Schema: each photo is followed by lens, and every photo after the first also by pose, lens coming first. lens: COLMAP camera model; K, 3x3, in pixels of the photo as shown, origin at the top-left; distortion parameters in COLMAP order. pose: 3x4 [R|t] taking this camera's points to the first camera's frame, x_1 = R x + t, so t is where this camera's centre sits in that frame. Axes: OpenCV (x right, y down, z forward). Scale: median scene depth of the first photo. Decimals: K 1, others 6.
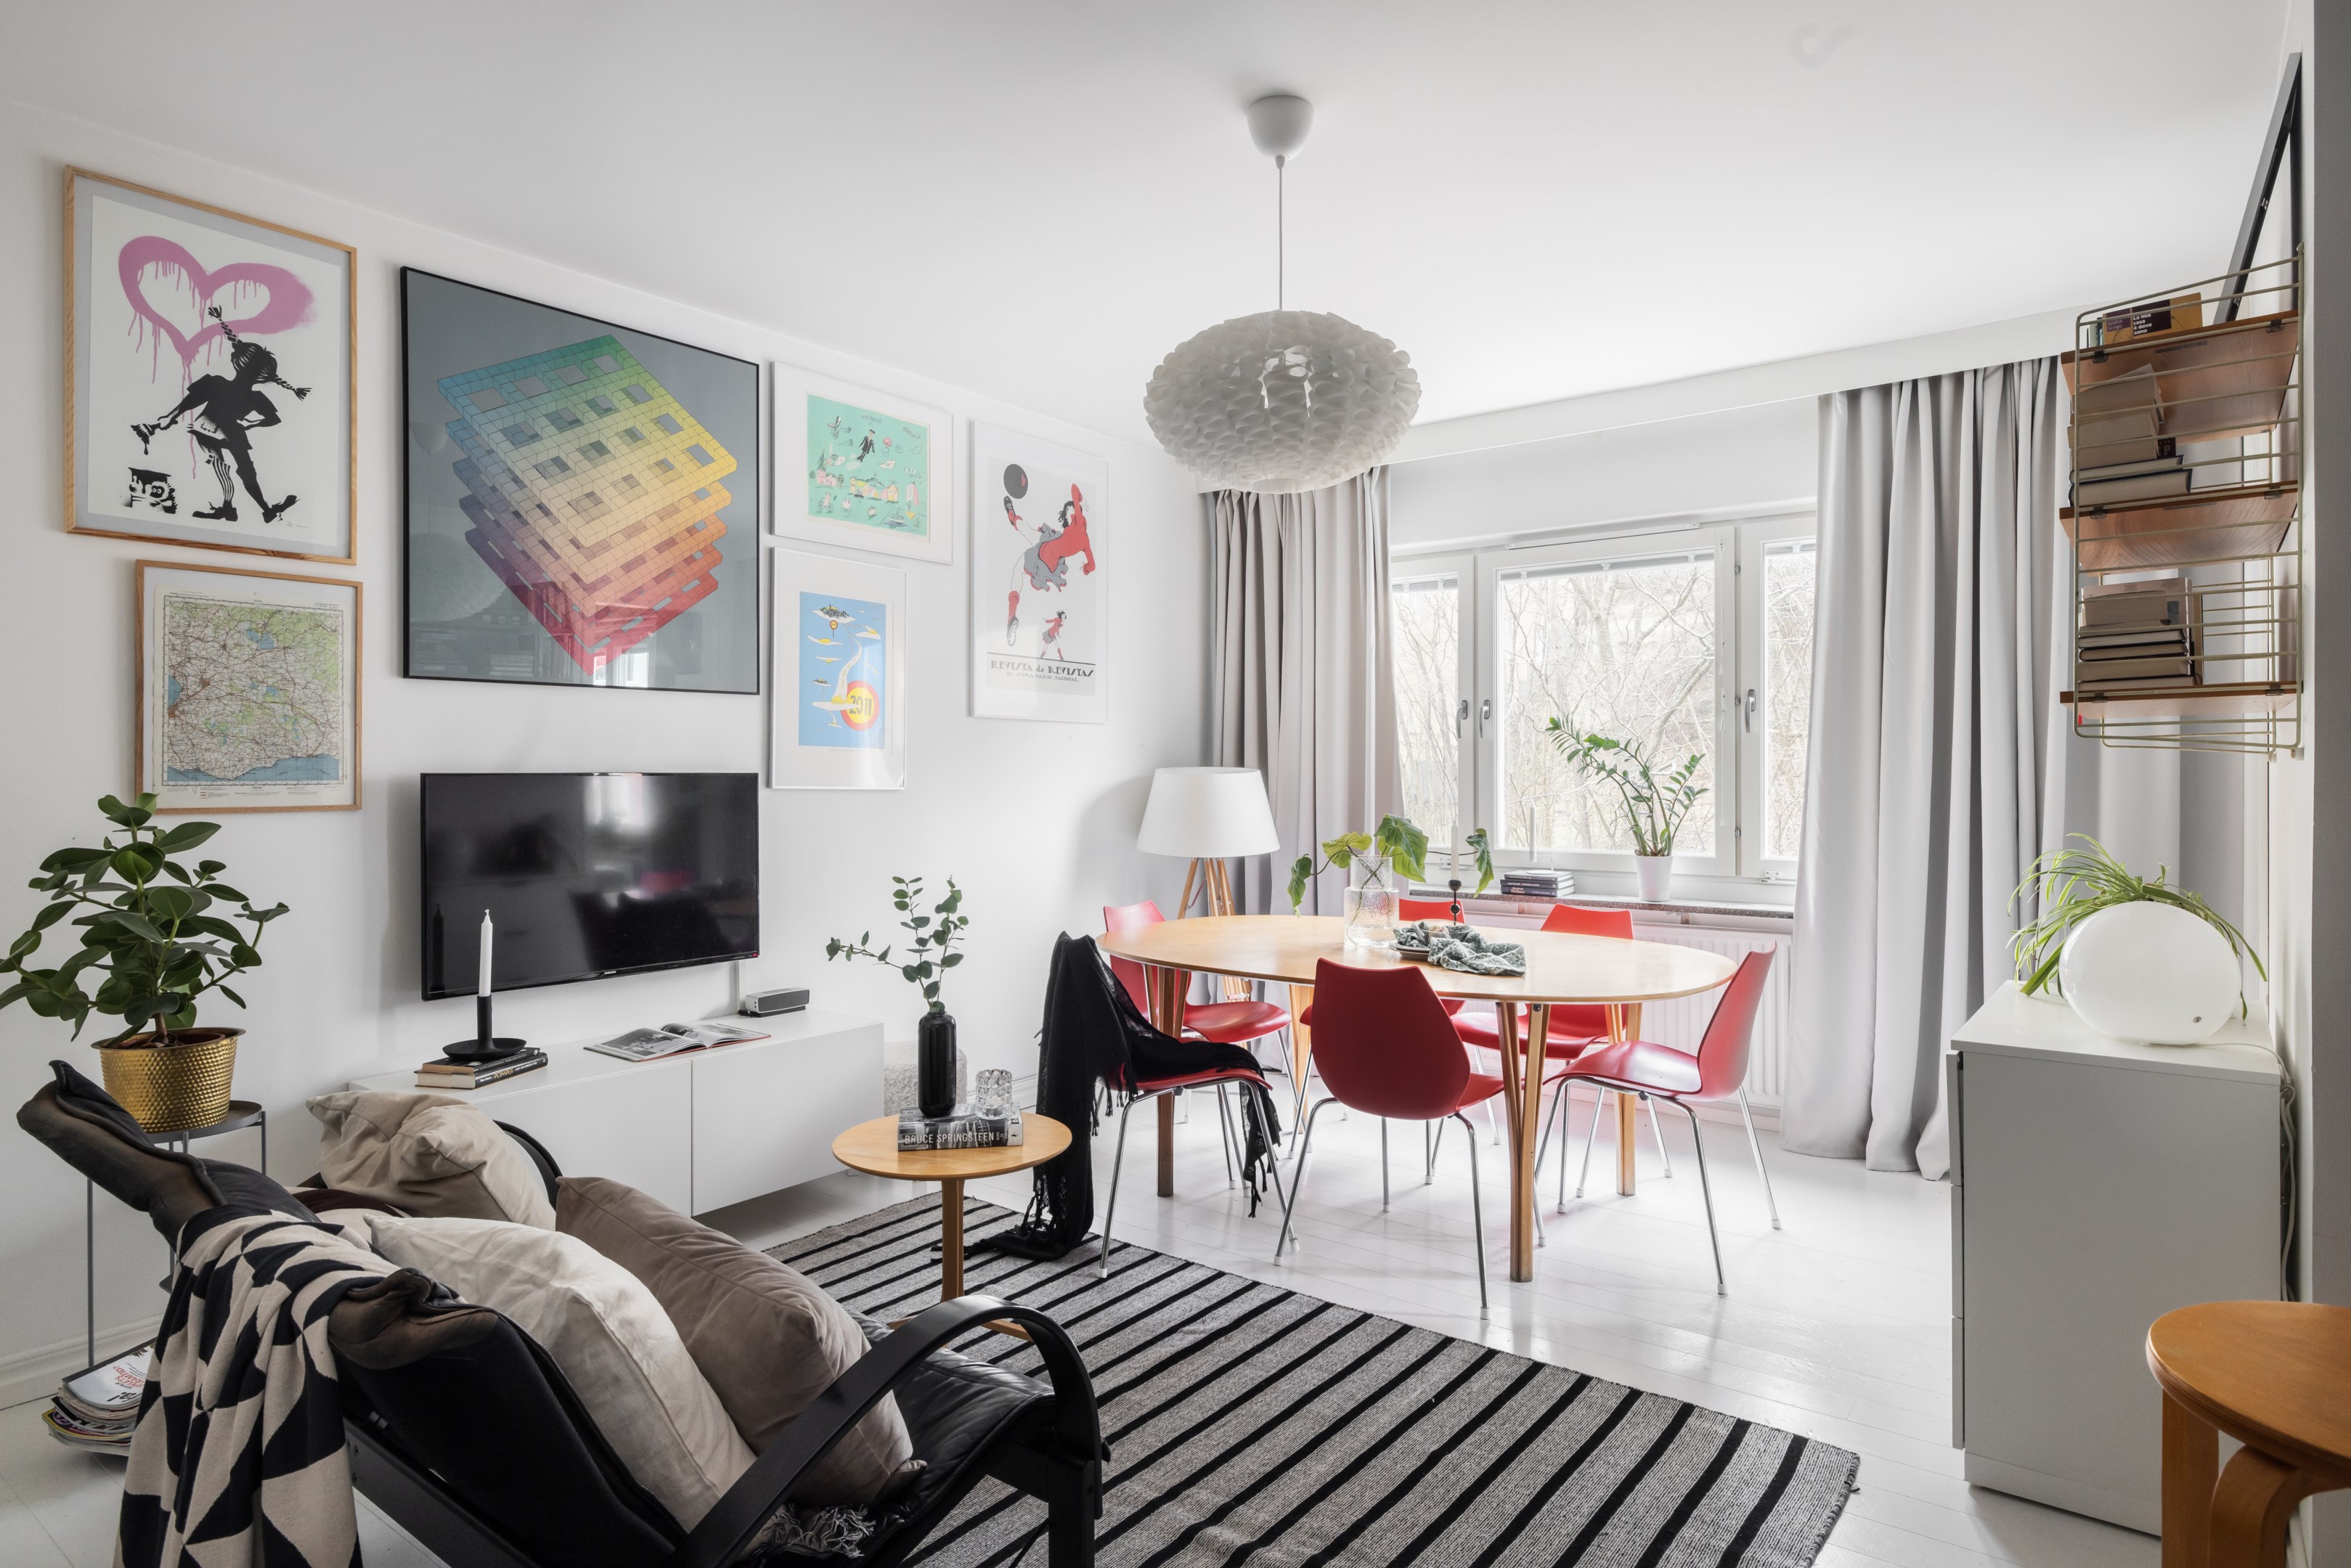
lens RADIAL K [[1318.3, 0, 1170.7], [0, 1318.3, 781.1], [0, 0, 1]] dist [0.001488, -0.000560]
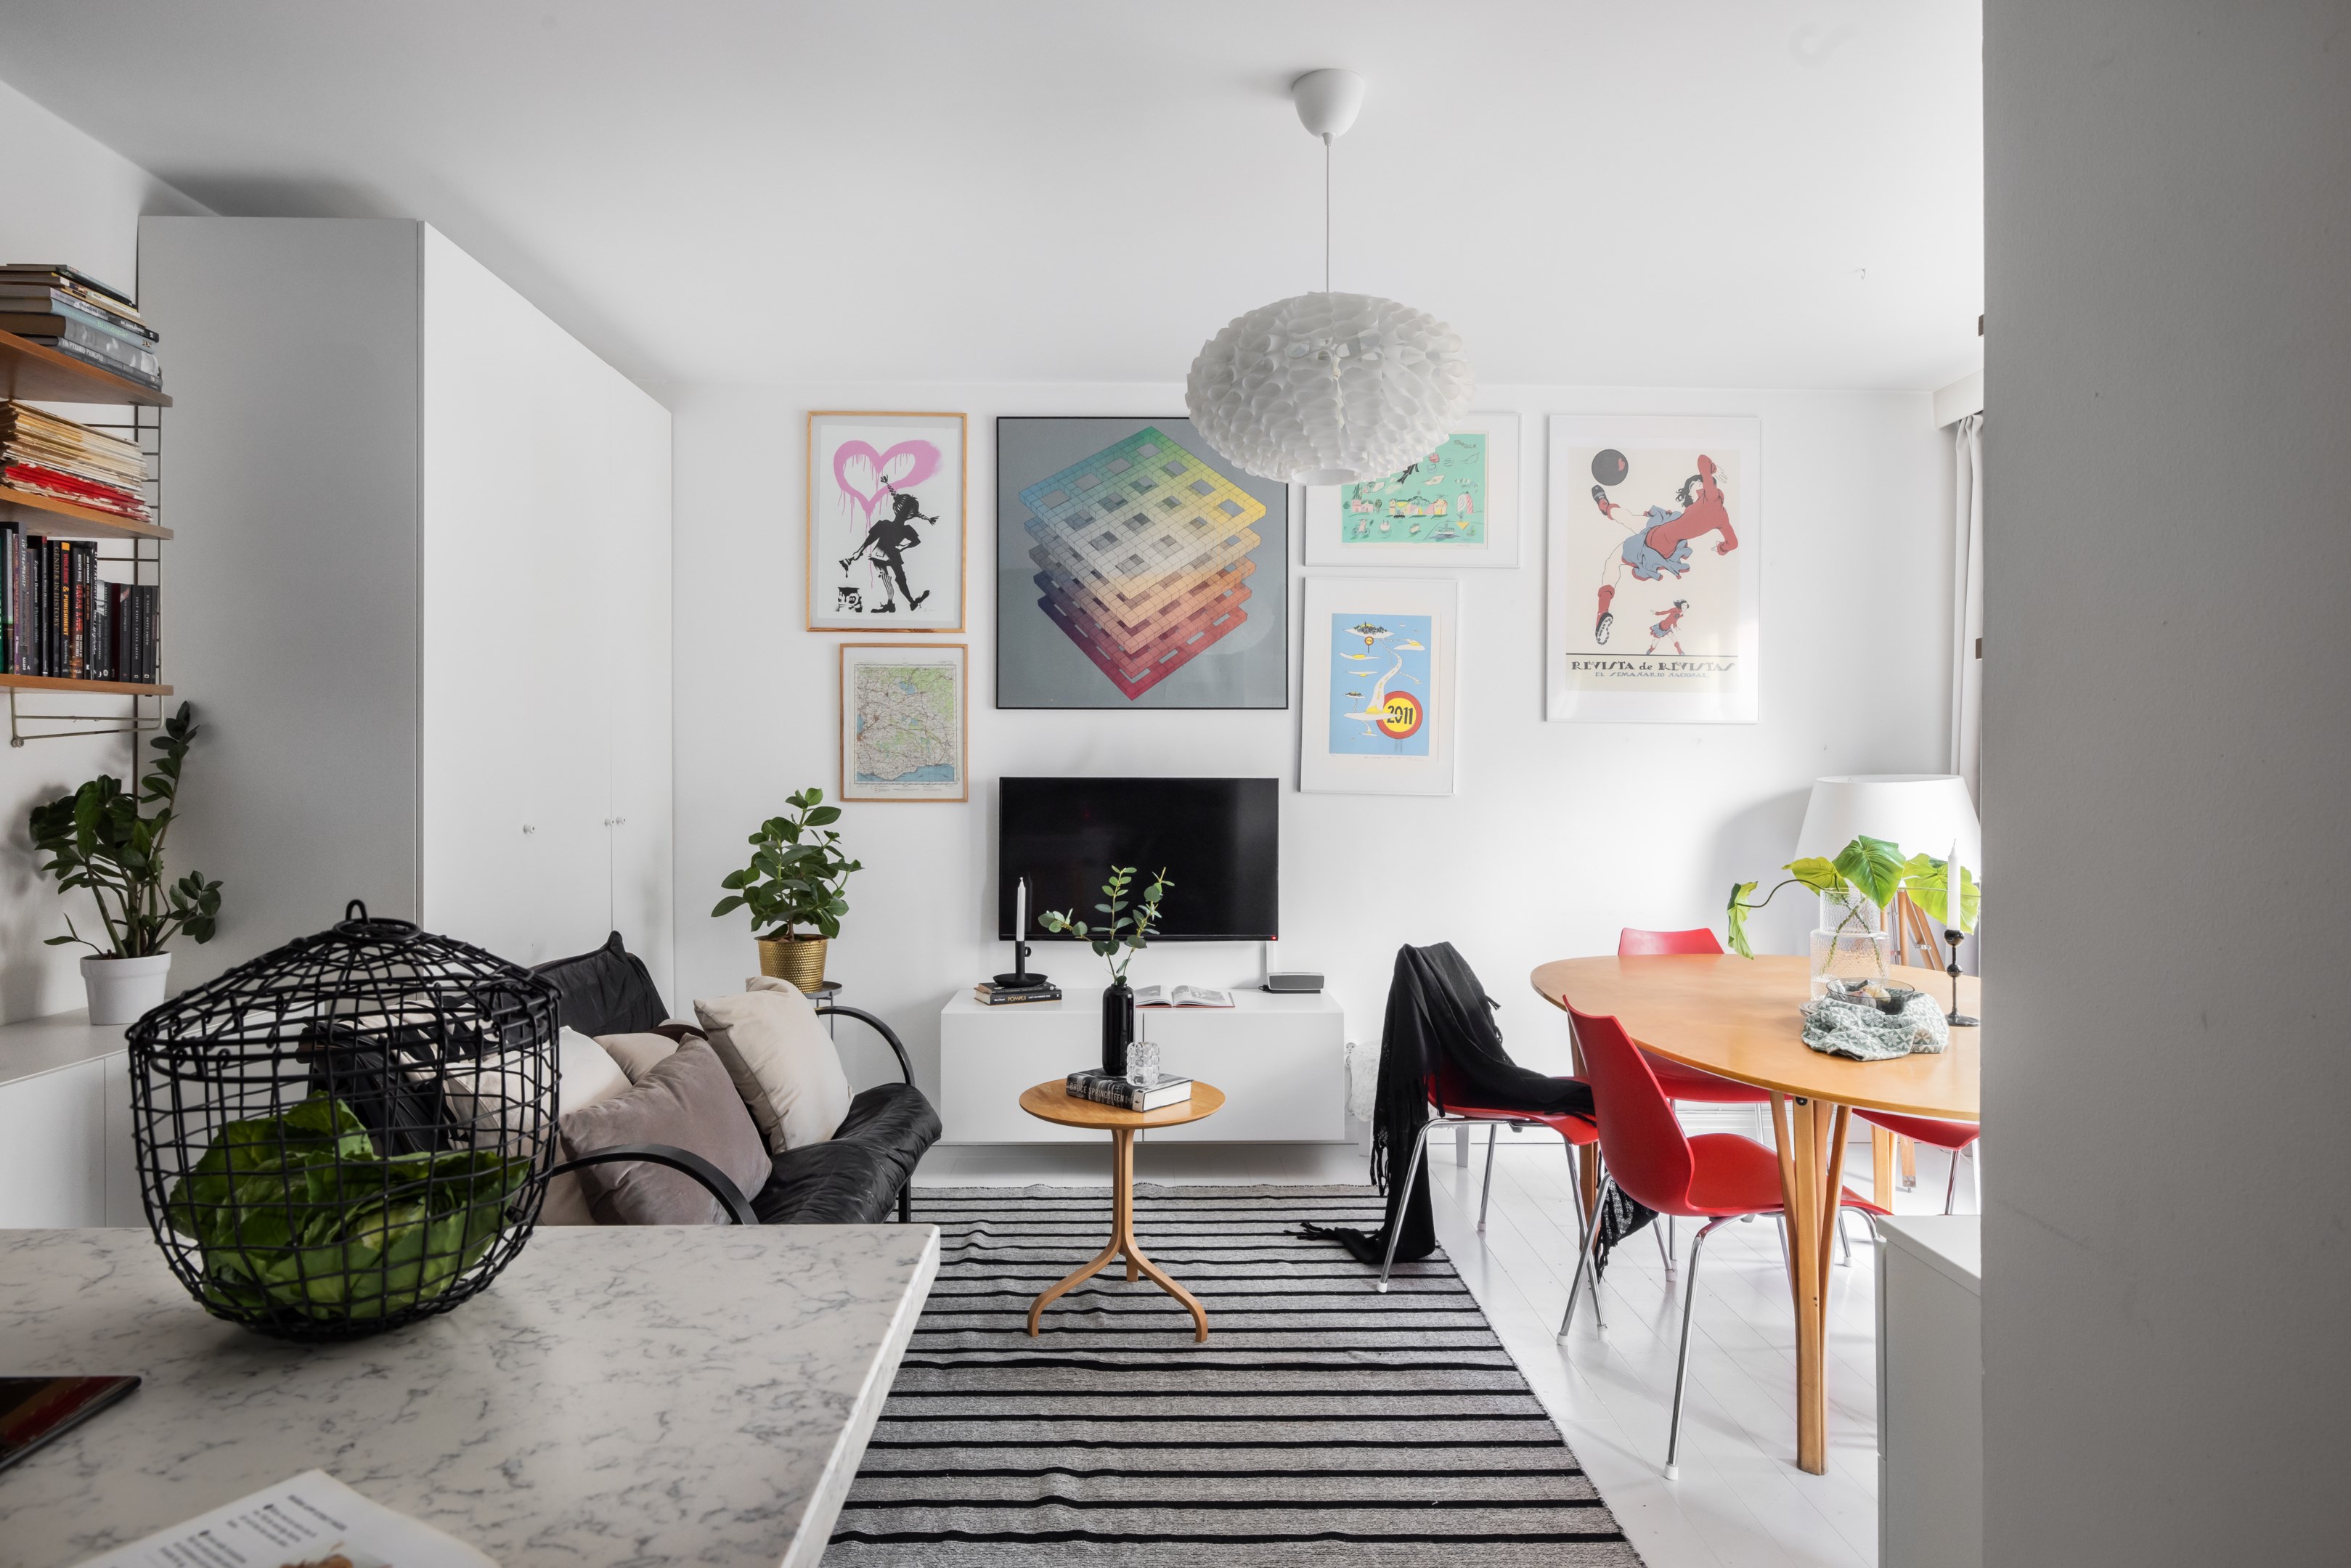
lens RADIAL K [[1318.3, 0, 1167.0], [0, 1318.3, 785.0], [0, 0, 1]] dist [0.001488, -0.000560]
pose [[0.626937, 0.007460, -0.779034, 0.550220], [-0.010139, 0.999948, 0.001416, -0.001139], [0.779004, 0.007010, 0.626980, 0.229253]]
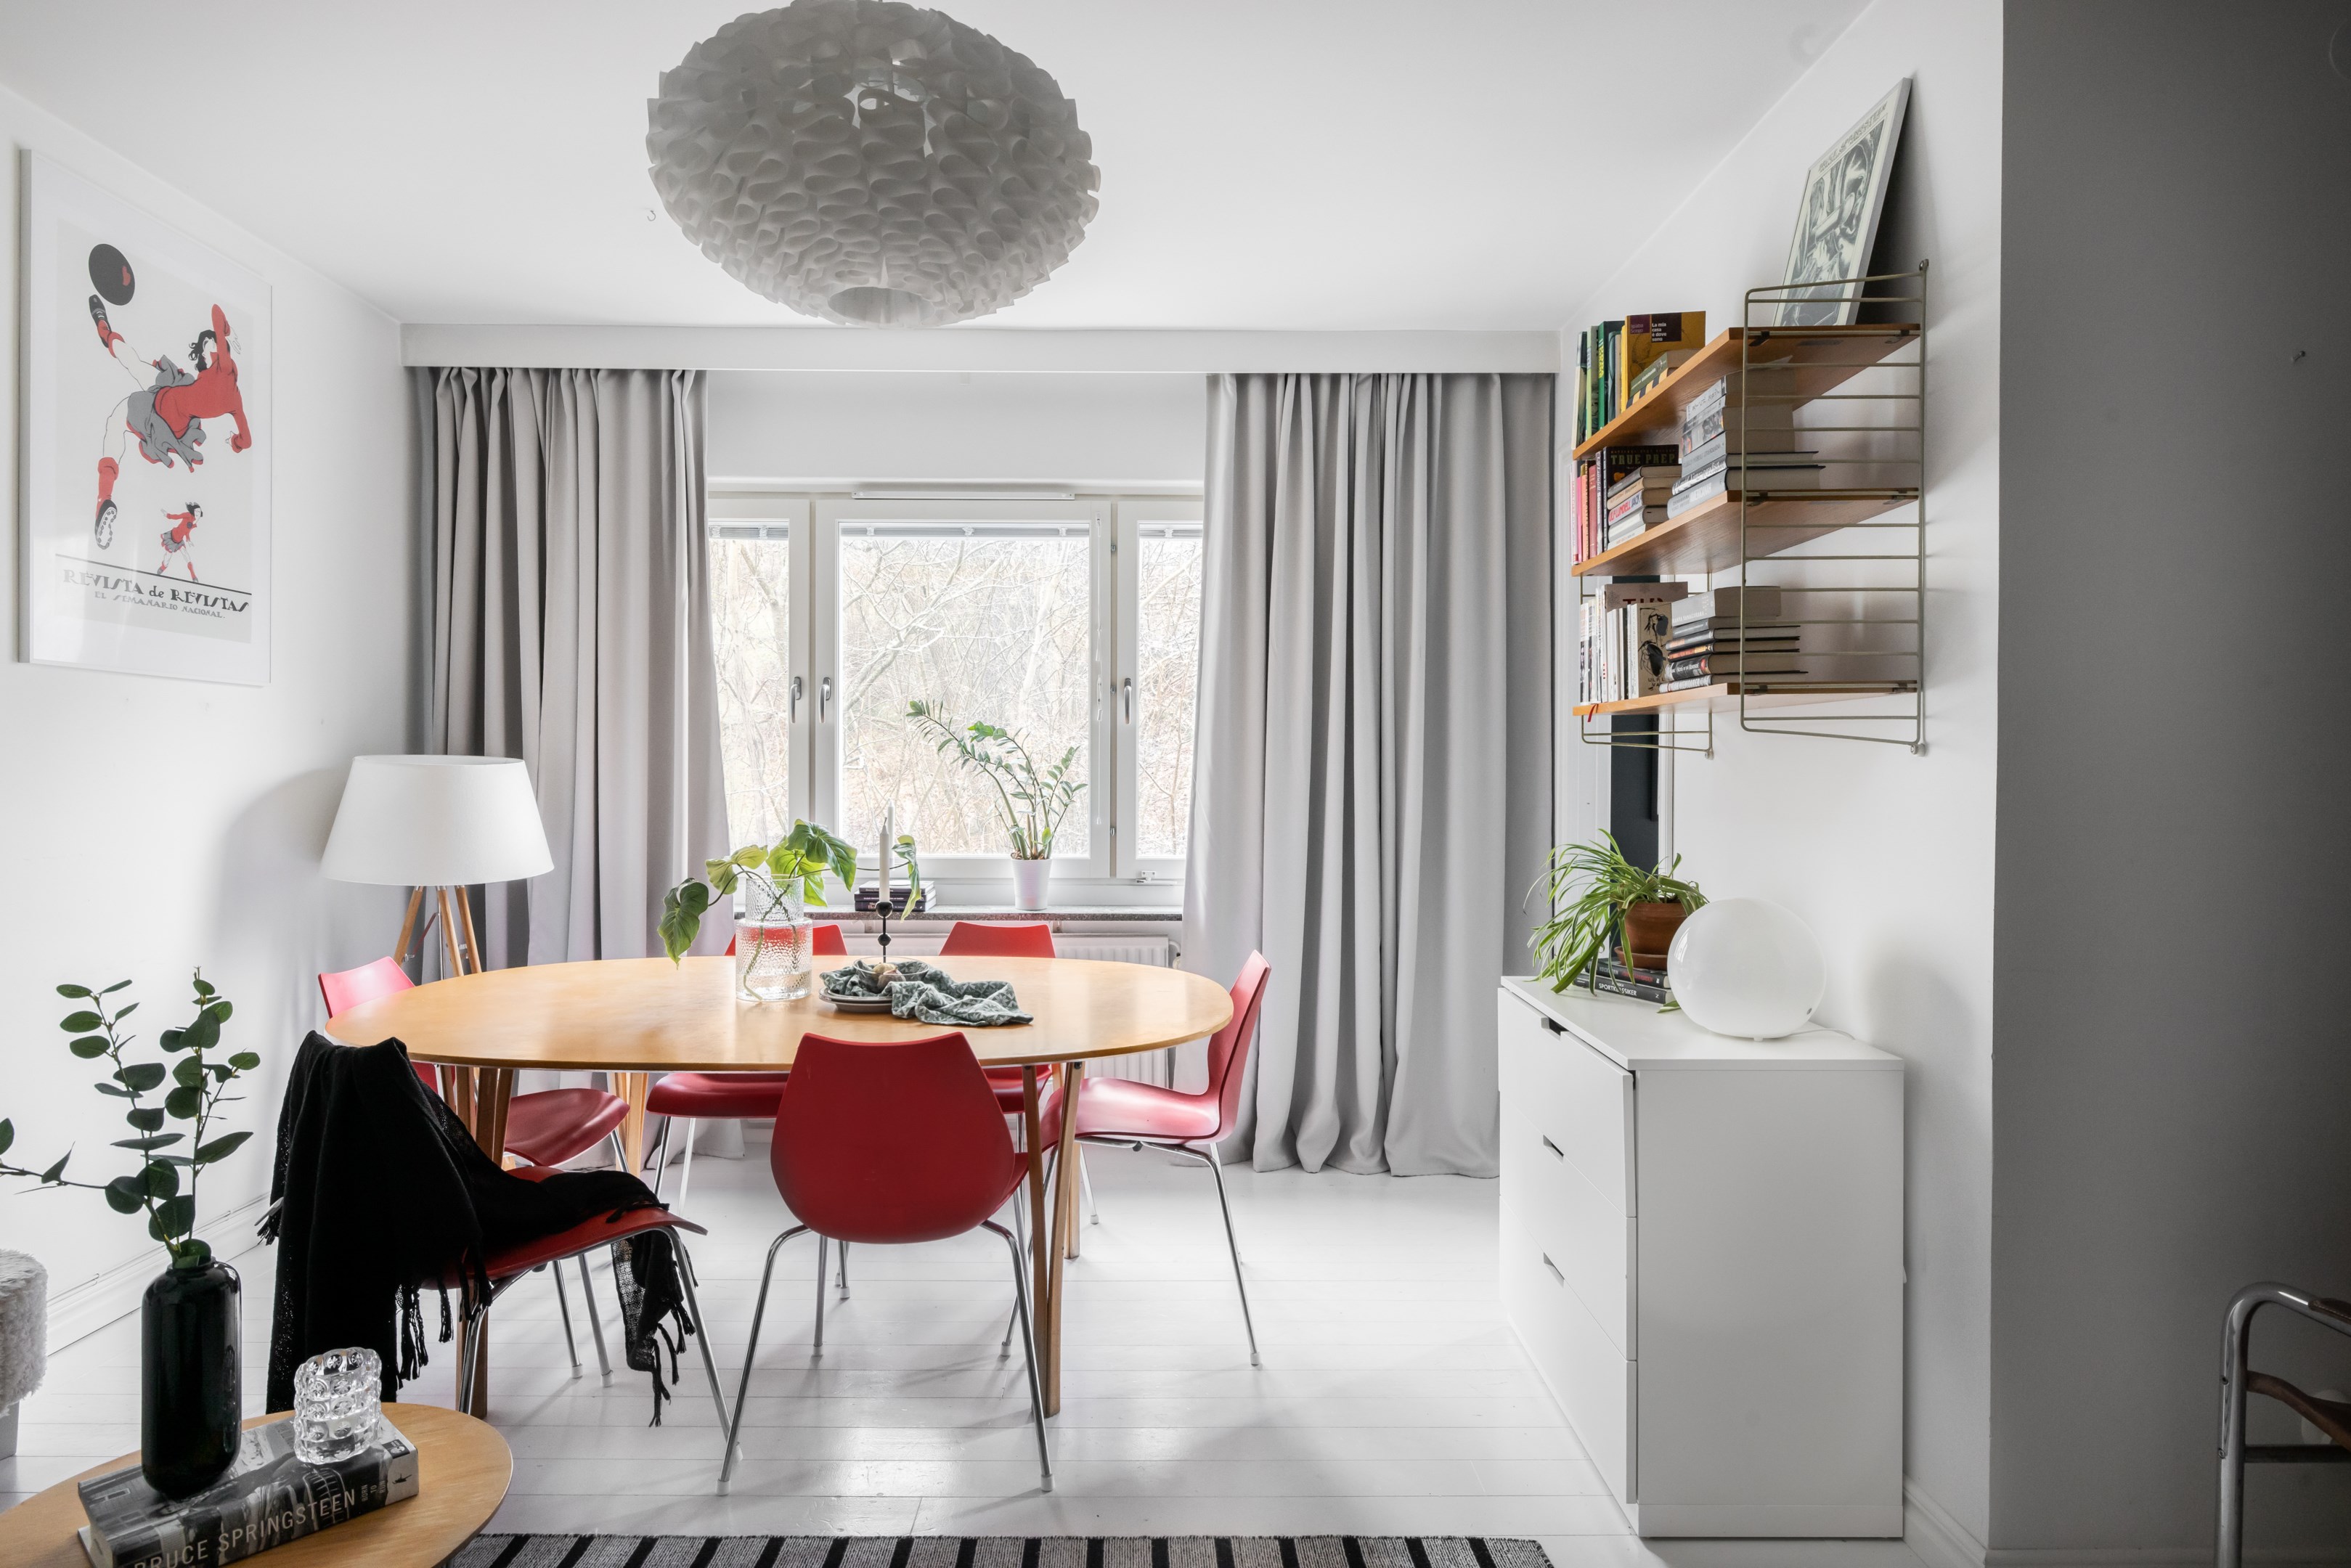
lens RADIAL K [[1318.3, 0, 1173.4], [0, 1318.3, 778.1], [0, 0, 1]] dist [0.001488, -0.000560]
pose [[0.788019, -0.000519, 0.615650, -0.141374], [-0.000755, 0.999998, 0.001809, -0.000019], [-0.615650, -0.001890, 0.788018, 0.305197]]
